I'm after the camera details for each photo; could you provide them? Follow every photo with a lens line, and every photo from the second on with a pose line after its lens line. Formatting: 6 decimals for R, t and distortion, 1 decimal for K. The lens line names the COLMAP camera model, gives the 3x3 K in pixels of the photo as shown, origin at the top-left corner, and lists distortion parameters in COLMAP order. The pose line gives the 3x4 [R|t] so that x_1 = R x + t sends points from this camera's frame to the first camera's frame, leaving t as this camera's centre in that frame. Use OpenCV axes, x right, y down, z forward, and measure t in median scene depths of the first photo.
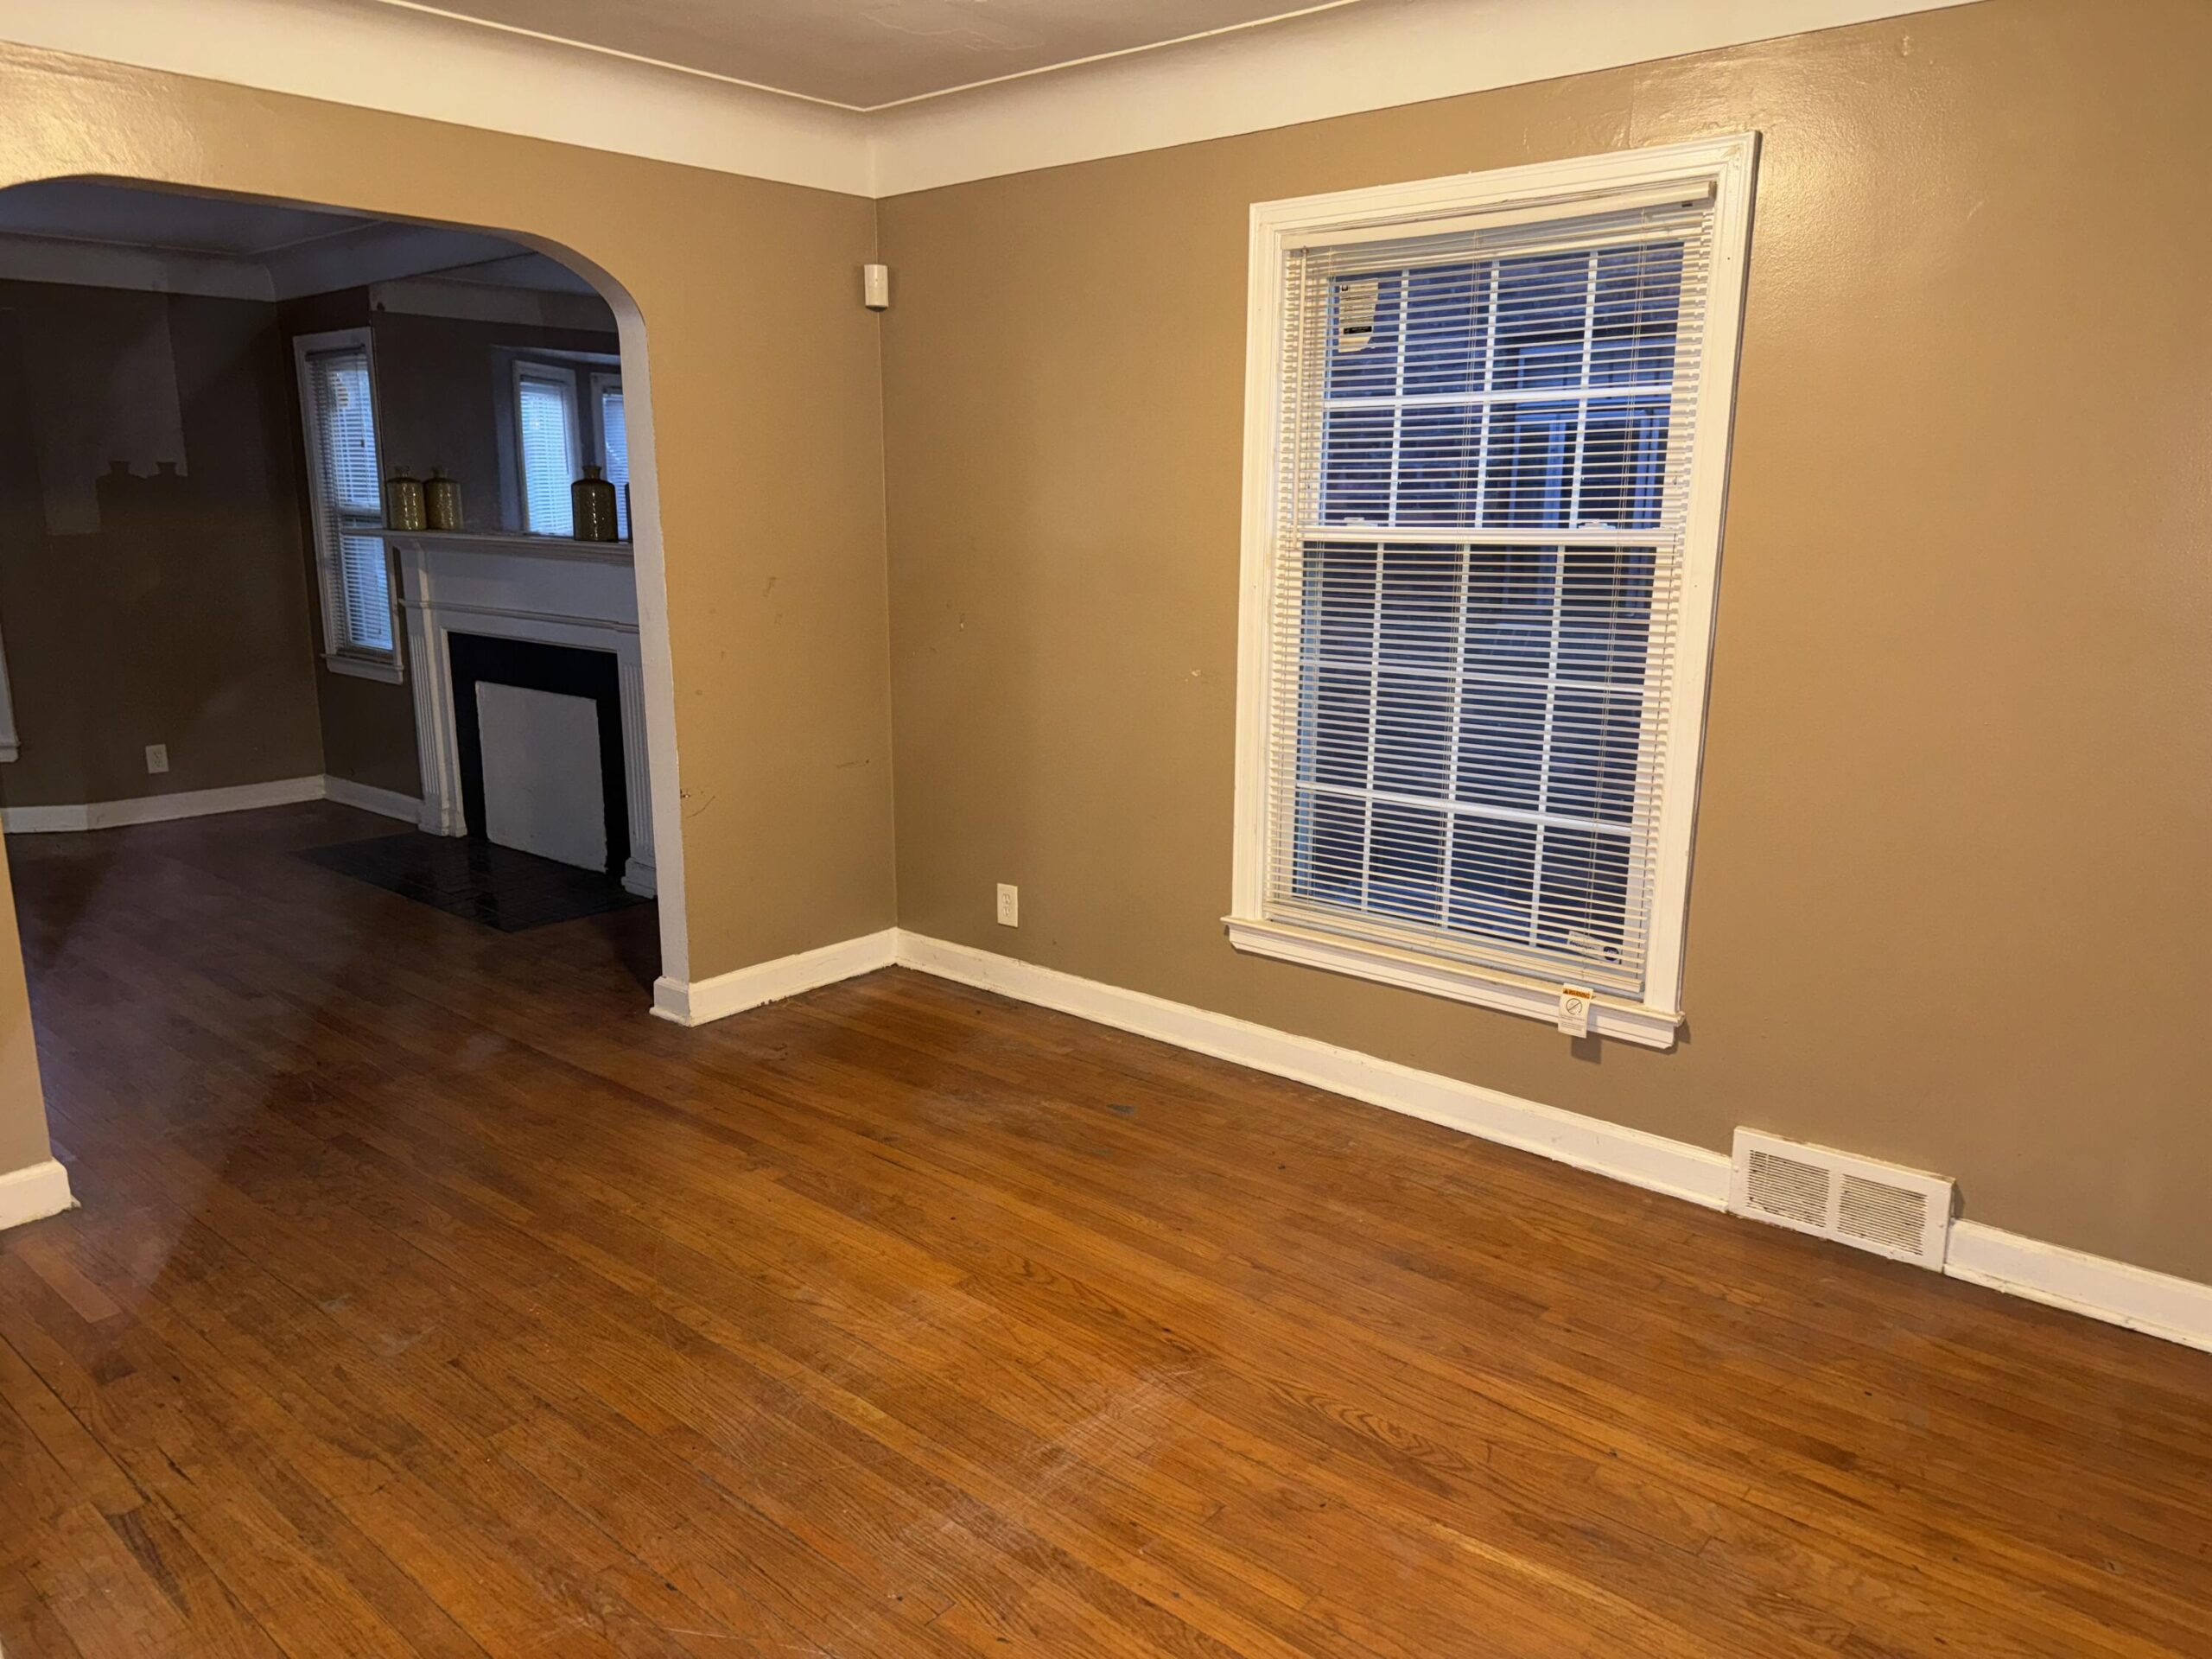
lens RADIAL K [[1541.8, 0, 1127.1], [0, 1541.8, 823.6], [0, 0, 1]] dist [0.023572, -0.040650]
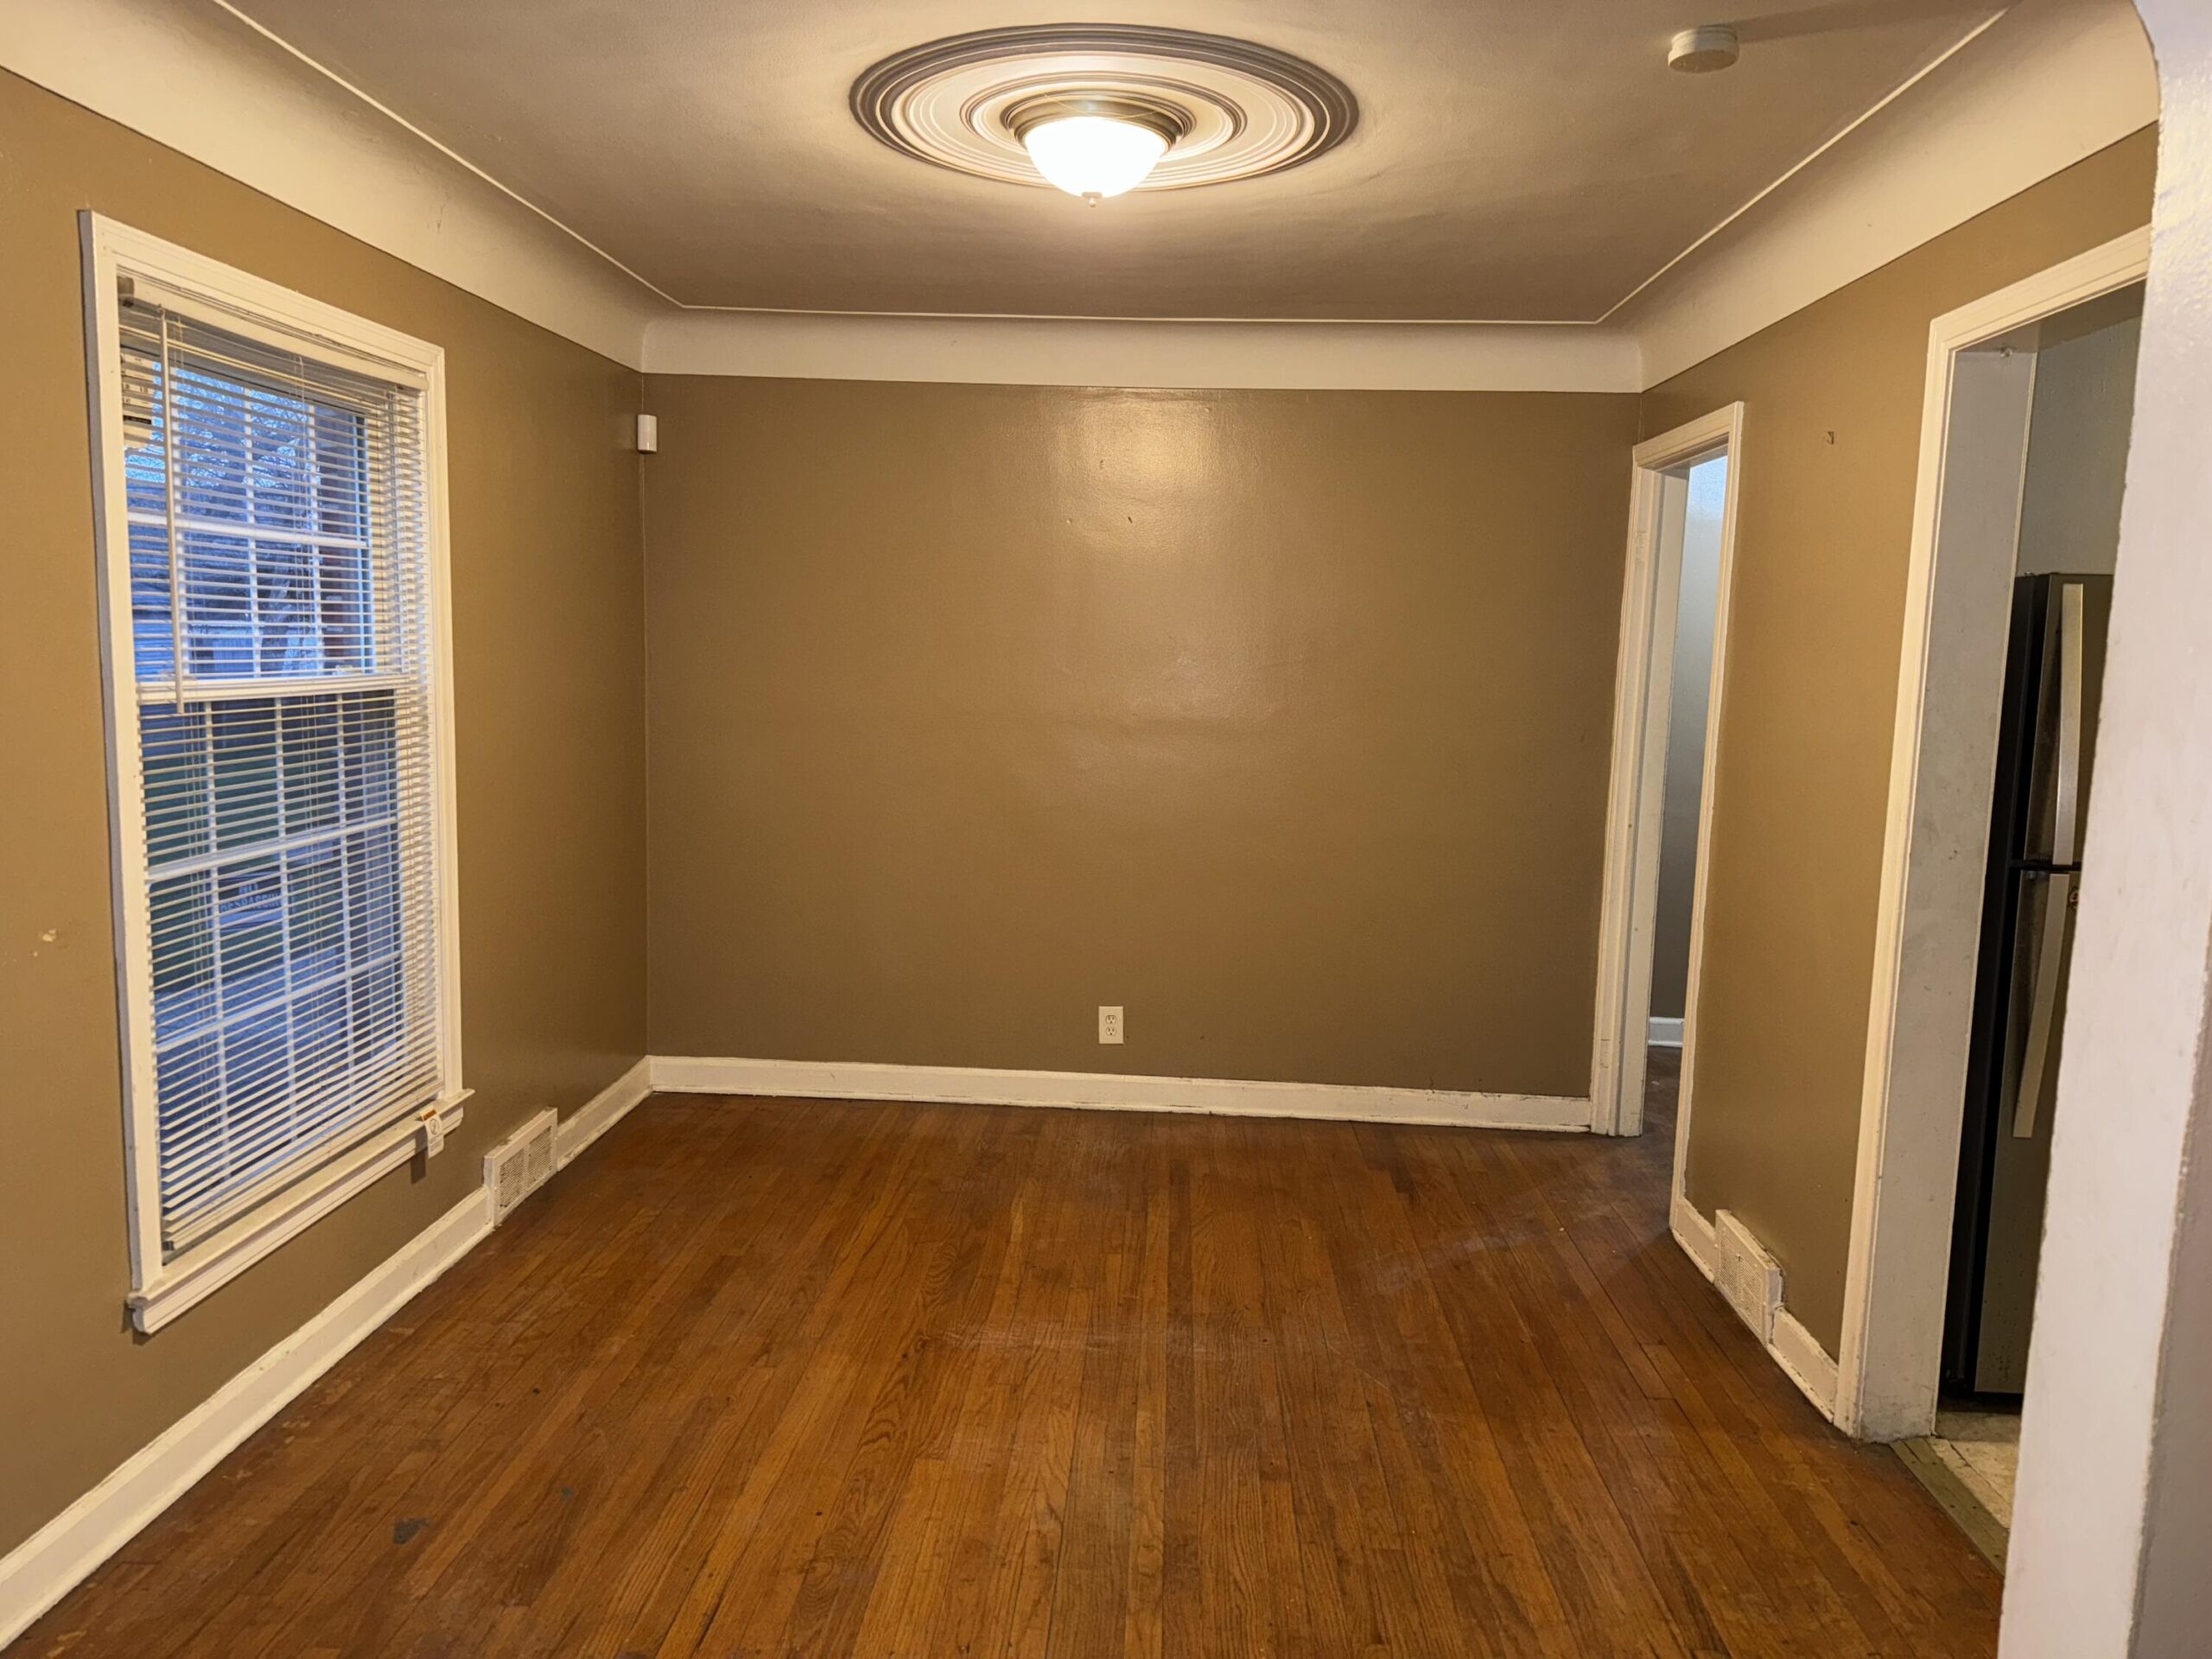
lens RADIAL K [[1541.8, 0, 1117.9], [0, 1541.8, 827.0], [0, 0, 1]] dist [0.023572, -0.040650]
pose [[-0.615352, -0.118672, 0.779268, -0.884891], [0.137416, 0.957314, 0.254297, -0.312311], [-0.776182, 0.263566, -0.572777, 1.355939]]
